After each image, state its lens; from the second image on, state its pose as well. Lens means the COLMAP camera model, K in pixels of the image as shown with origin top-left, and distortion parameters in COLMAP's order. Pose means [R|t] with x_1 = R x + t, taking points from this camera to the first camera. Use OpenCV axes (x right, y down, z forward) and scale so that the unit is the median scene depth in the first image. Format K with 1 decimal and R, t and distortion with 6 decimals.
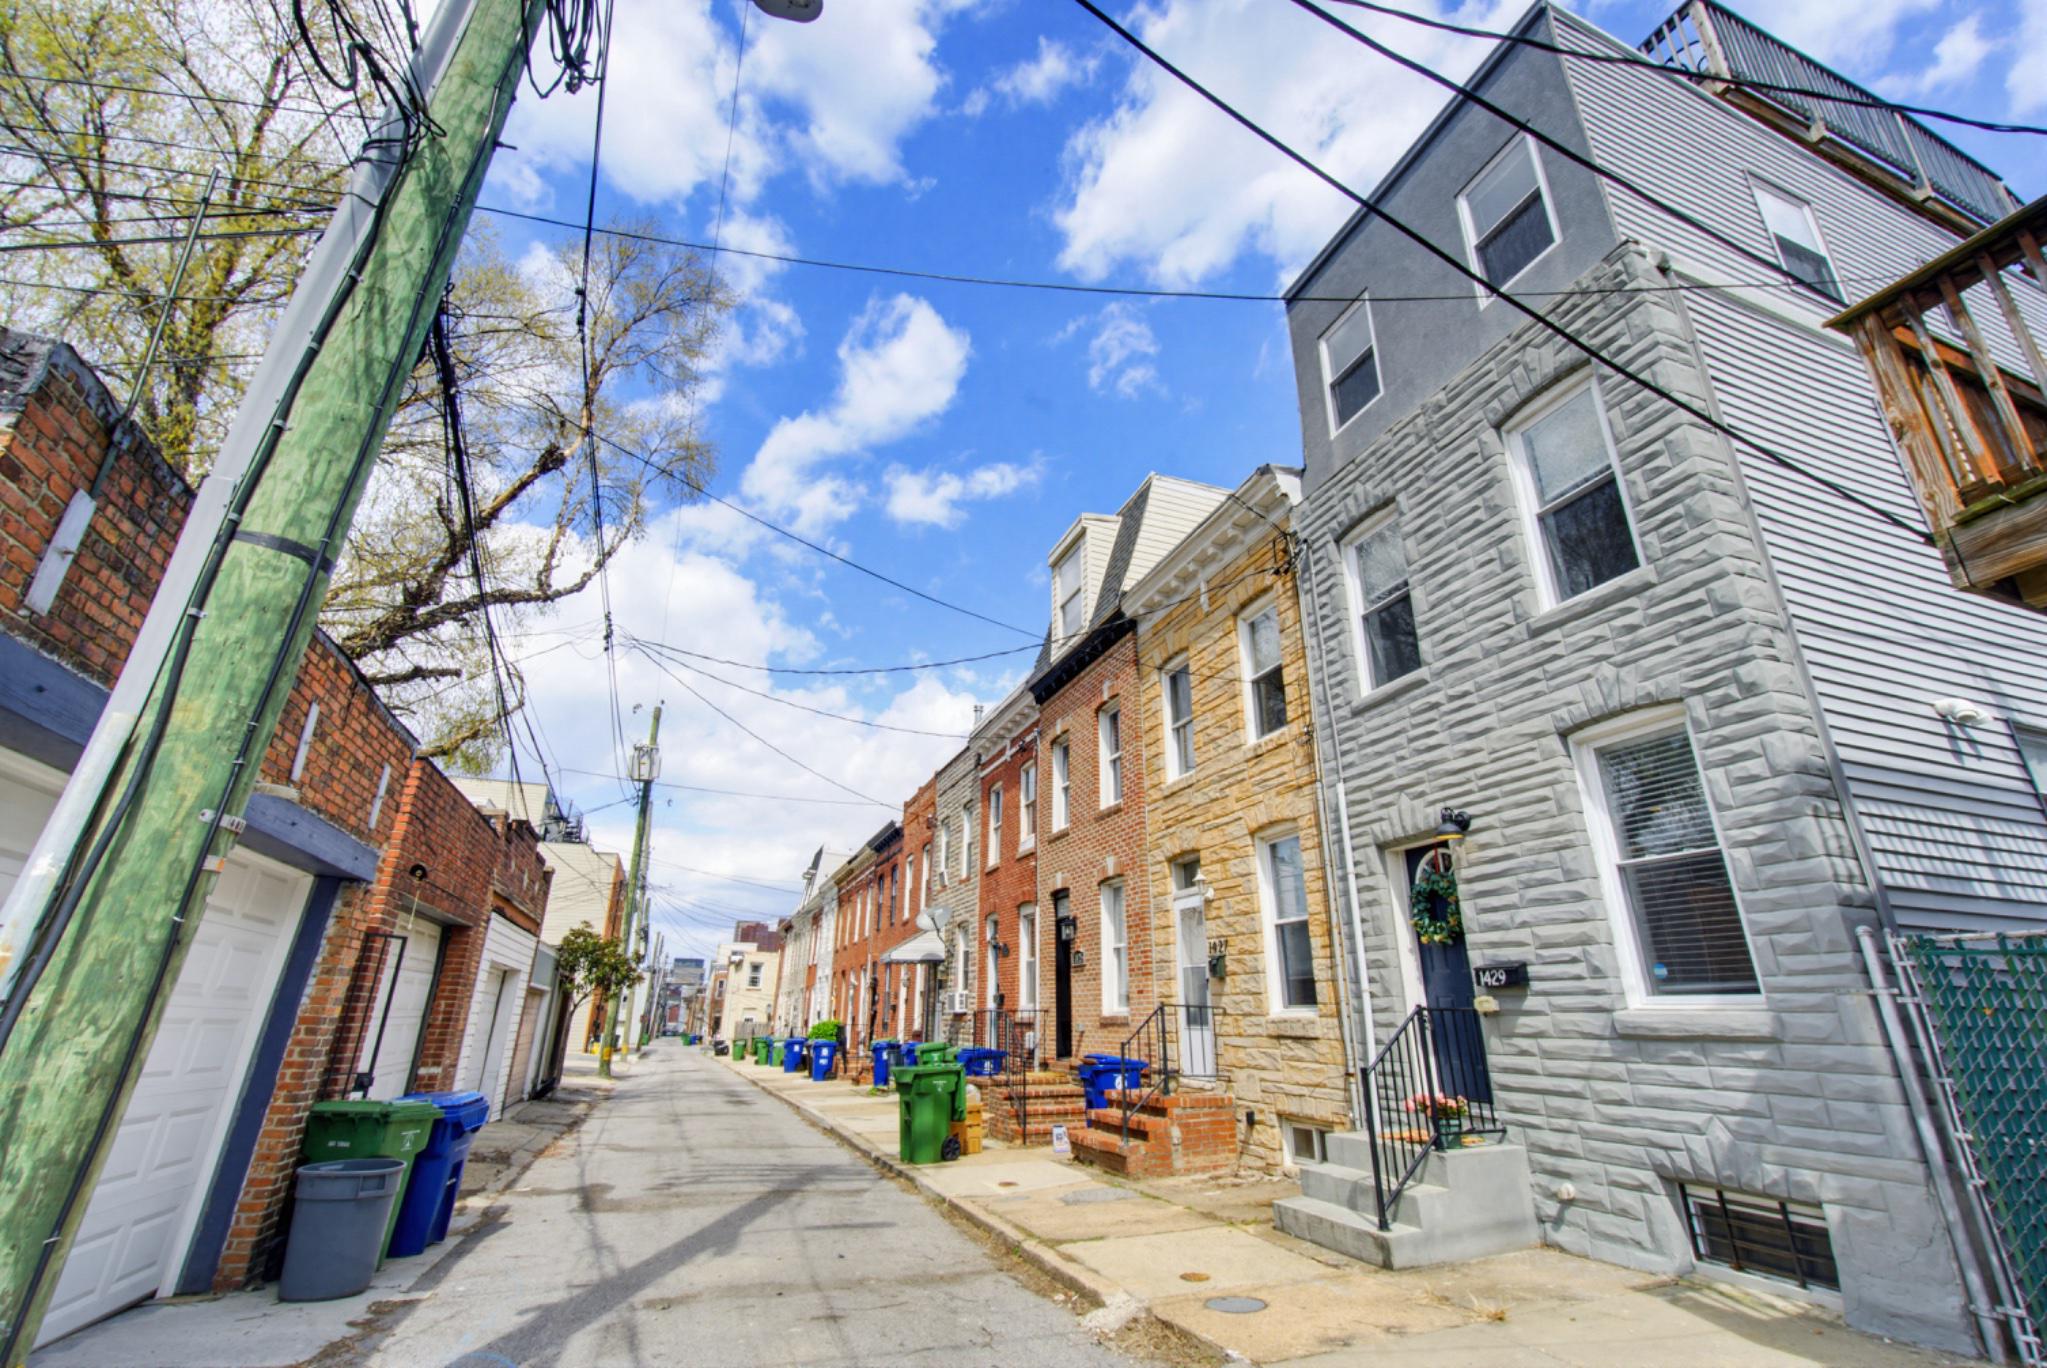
lens RADIAL K [[872.5, 0, 1030.8], [0, 872.5, 681.5], [0, 0, 1]] dist [-0.000341, 0.000656]
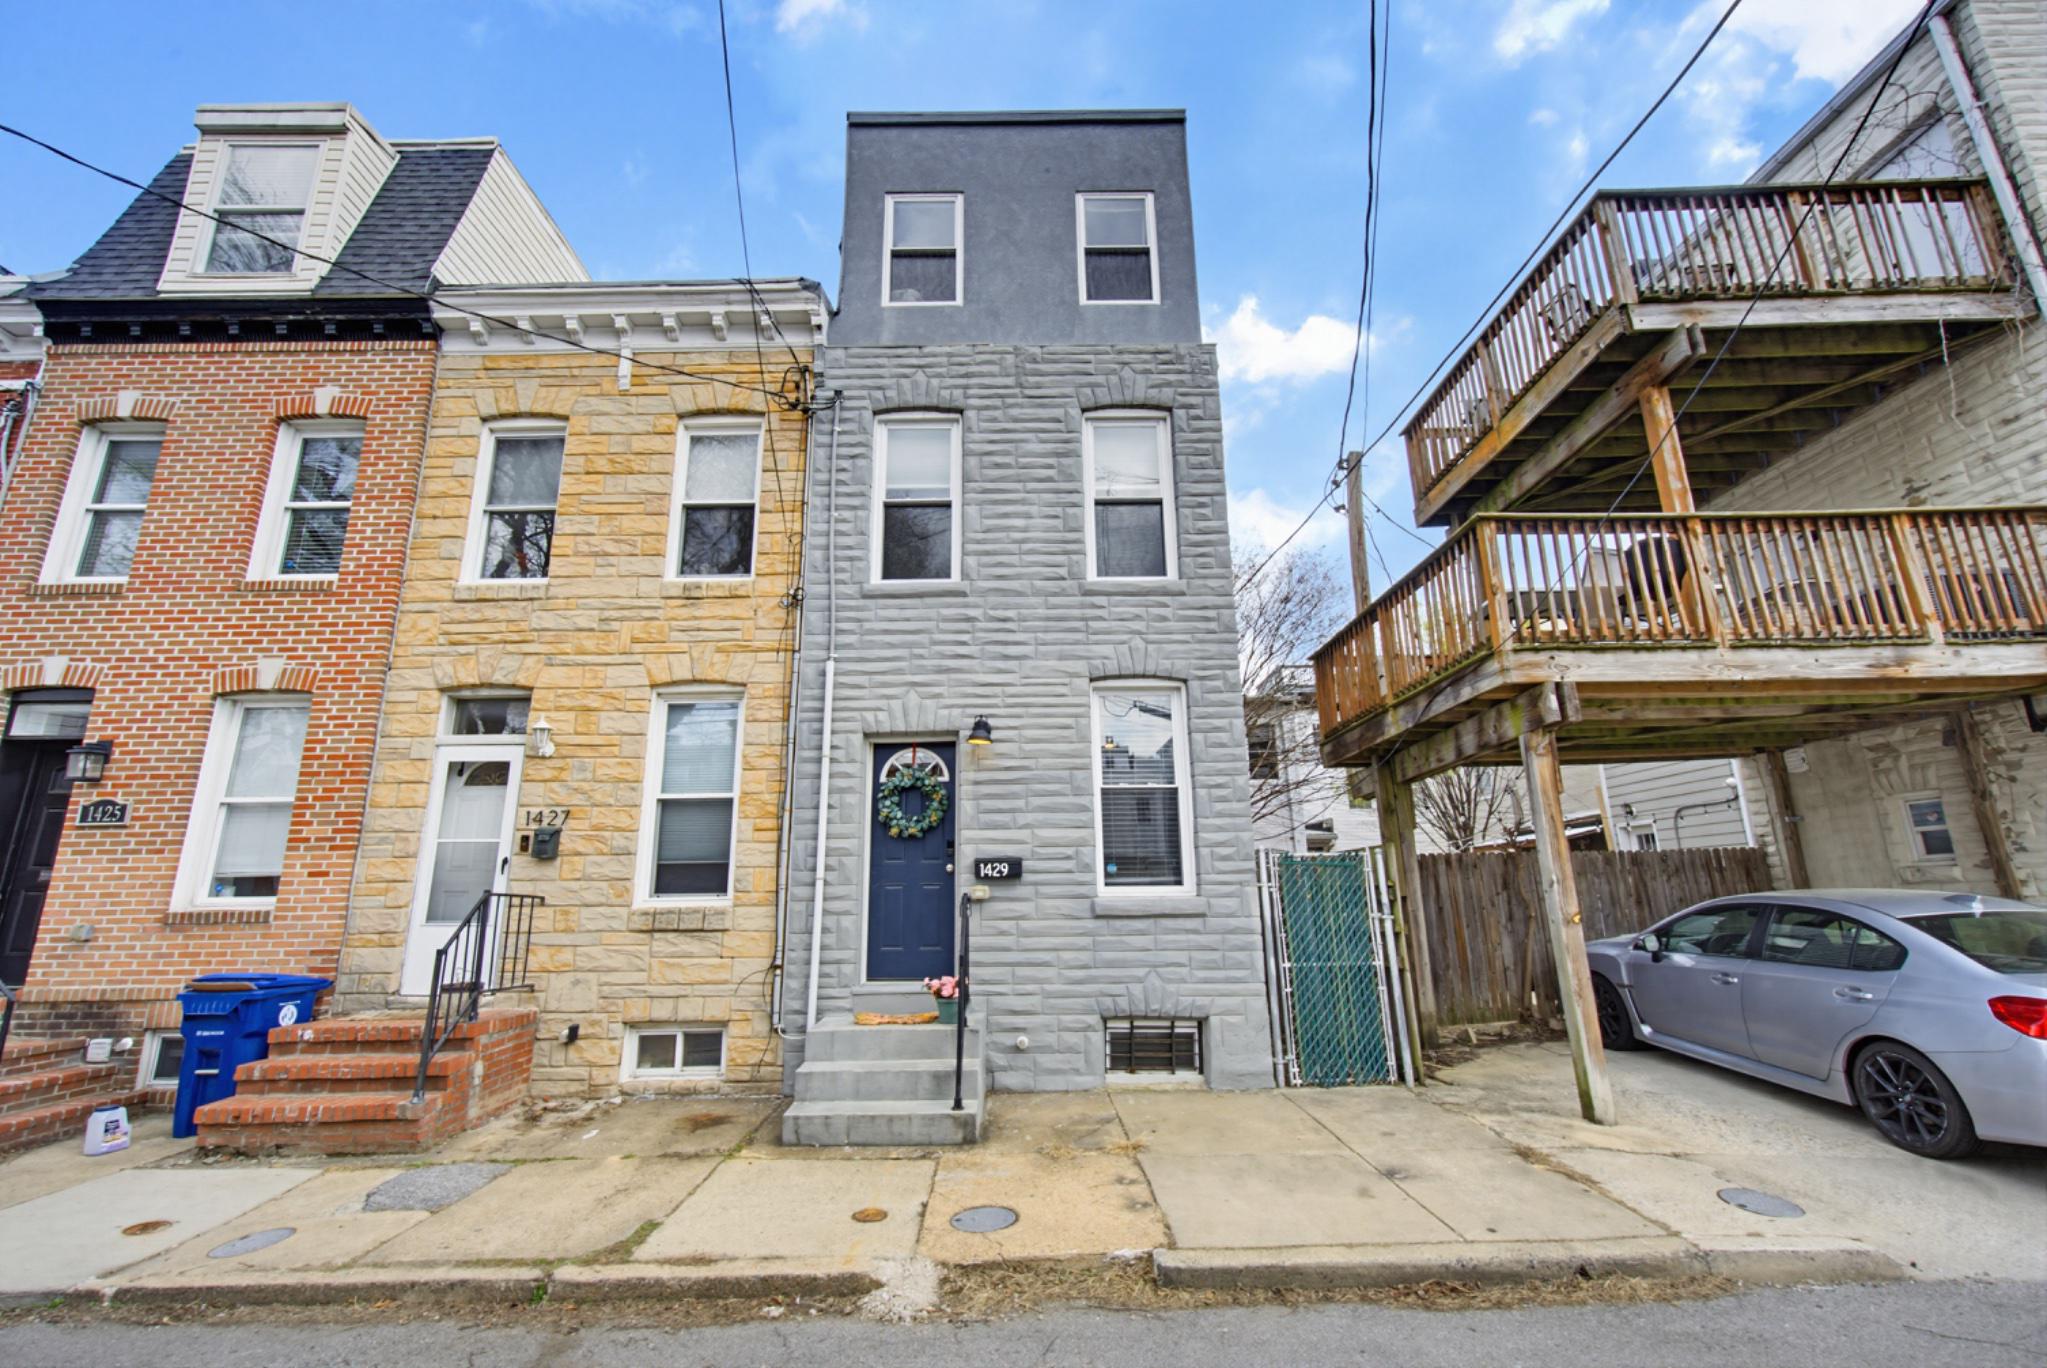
lens RADIAL K [[864.1, 0, 1026.0], [0, 864.1, 681.2], [0, 0, 1]] dist [-0.000182, 0.000323]
pose [[0.363971, 0.219018, 0.905294, -0.408866], [-0.323176, 0.941273, -0.097790, 0.165338], [-0.873546, -0.256977, 0.413377, 0.452762]]
